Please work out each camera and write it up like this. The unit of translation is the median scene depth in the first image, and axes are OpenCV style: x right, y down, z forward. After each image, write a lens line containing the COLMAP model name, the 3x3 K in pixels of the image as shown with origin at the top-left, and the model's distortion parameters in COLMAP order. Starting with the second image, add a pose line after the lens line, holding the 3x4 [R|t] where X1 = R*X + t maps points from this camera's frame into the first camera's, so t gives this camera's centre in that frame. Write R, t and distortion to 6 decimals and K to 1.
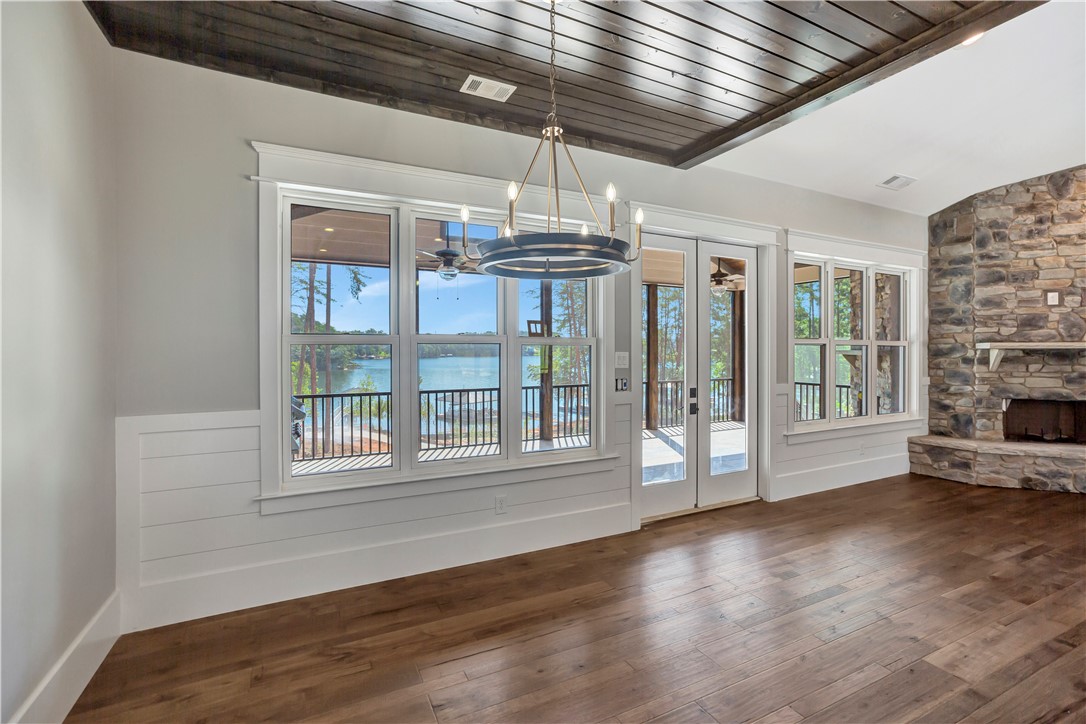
lens RADIAL K [[495.3, 0, 544.4], [0, 495.3, 362.1], [0, 0, 1]] dist [0.002796, 0.001549]
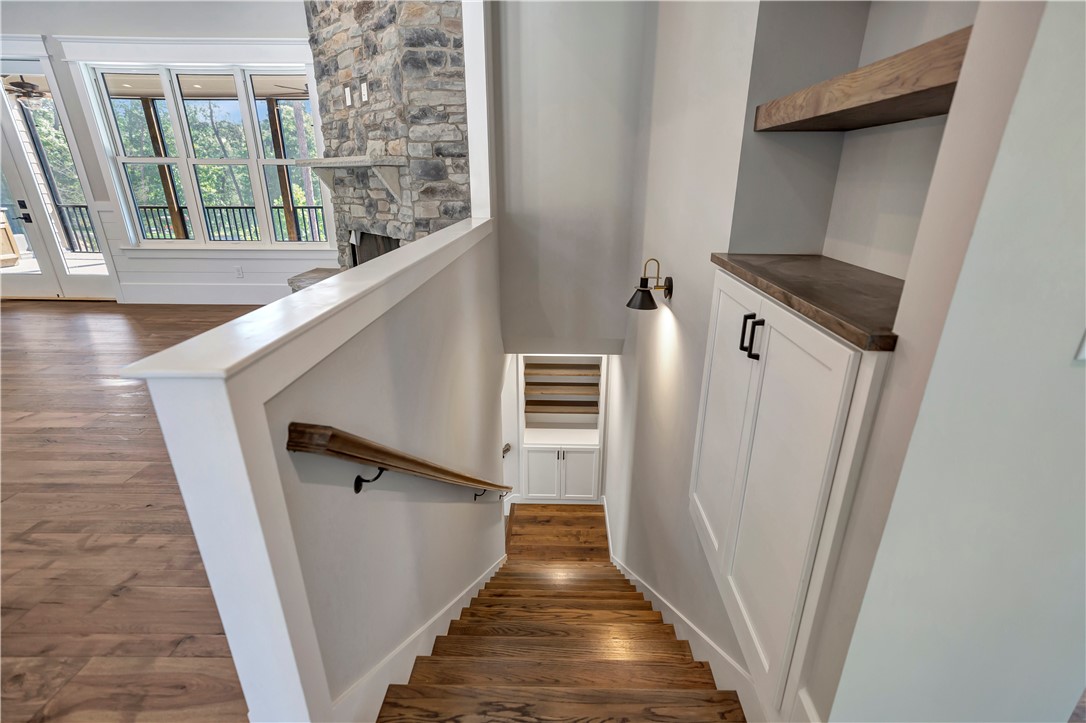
lens RADIAL K [[495.3, 0, 546.0], [0, 495.3, 360.4], [0, 0, 1]] dist [0.002796, 0.001549]
pose [[0.878910, 0.168527, -0.446223, 1.753842], [-0.002577, 0.937168, 0.348869, -0.023500], [0.476980, -0.305475, 0.824121, 0.368641]]
